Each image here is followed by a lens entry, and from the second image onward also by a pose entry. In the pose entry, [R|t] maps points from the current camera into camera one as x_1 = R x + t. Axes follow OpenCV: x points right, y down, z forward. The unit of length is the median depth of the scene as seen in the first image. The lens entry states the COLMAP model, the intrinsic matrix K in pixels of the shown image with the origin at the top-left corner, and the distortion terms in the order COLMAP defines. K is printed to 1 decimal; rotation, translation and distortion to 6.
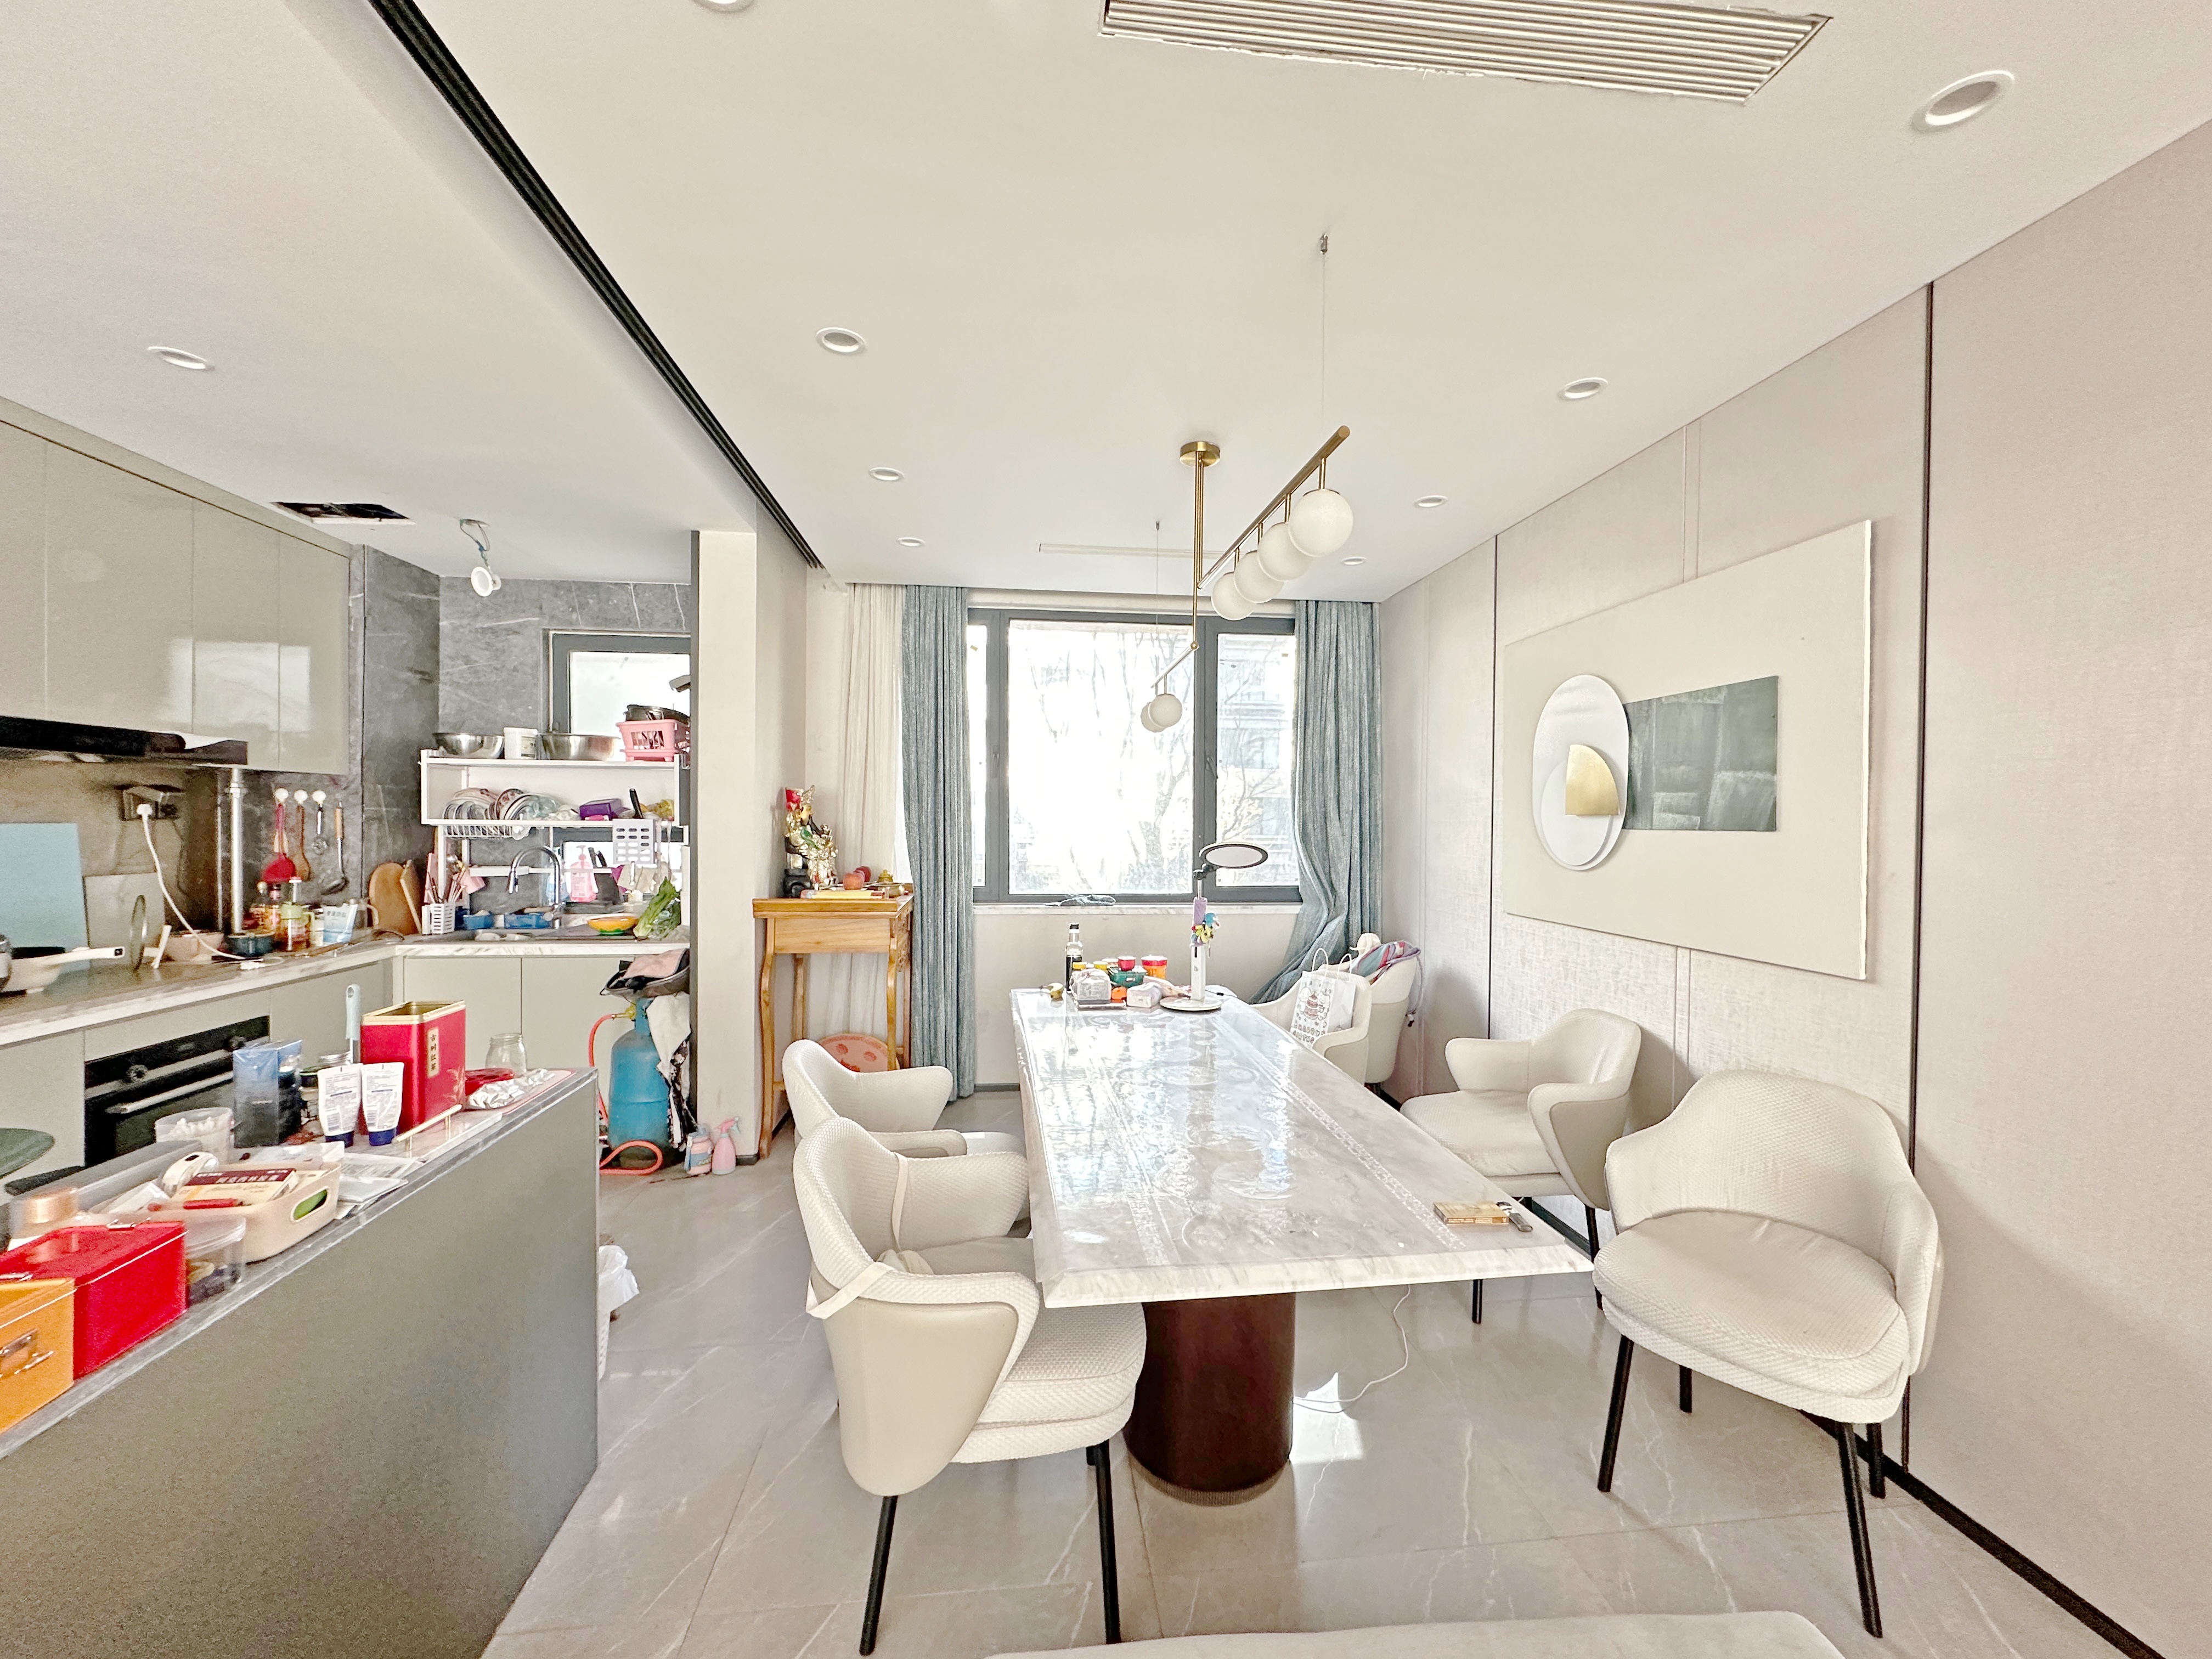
lens RADIAL K [[871.8, 0, 1098.9], [0, 871.8, 829.1], [0, 0, 1]] dist [0.000260, -0.000596]
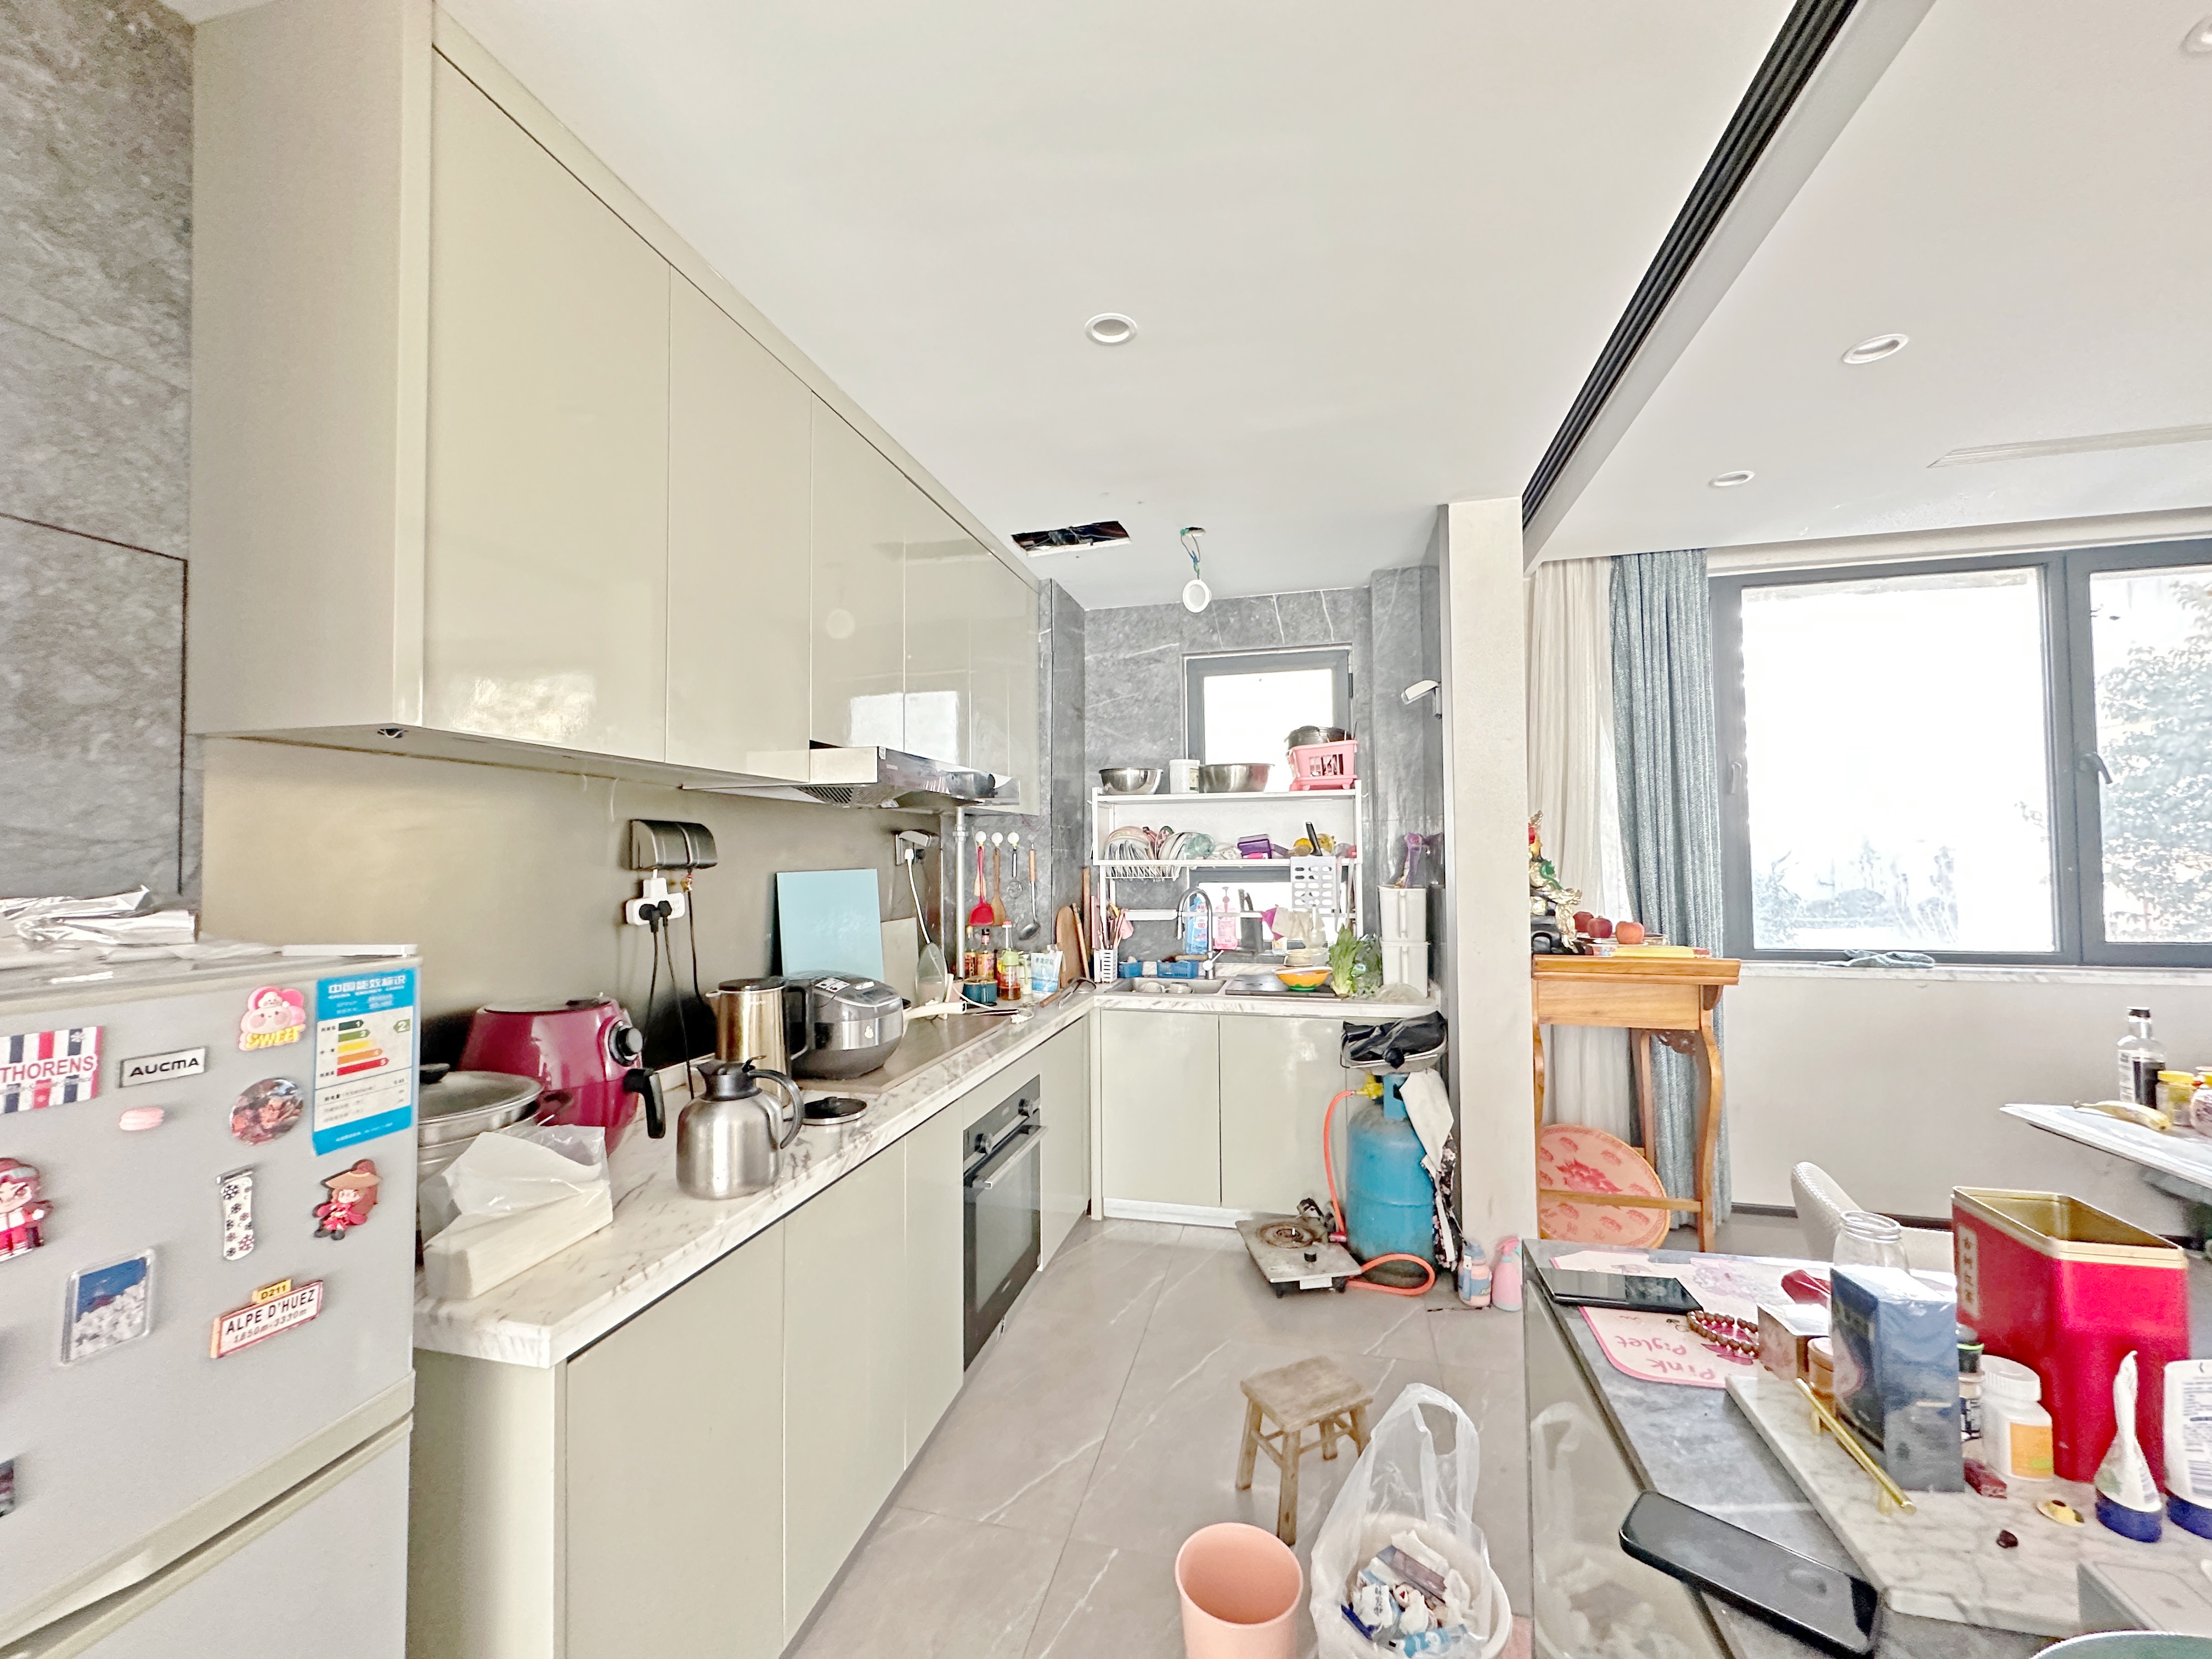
lens RADIAL K [[871.8, 0, 1104.7], [0, 871.8, 829.2], [0, 0, 1]] dist [0.000260, -0.000596]
pose [[0.938280, -0.027007, -0.344821, -0.412170], [0.012605, 0.998955, -0.043940, -0.002936], [0.345647, 0.036882, 0.937639, 0.106931]]
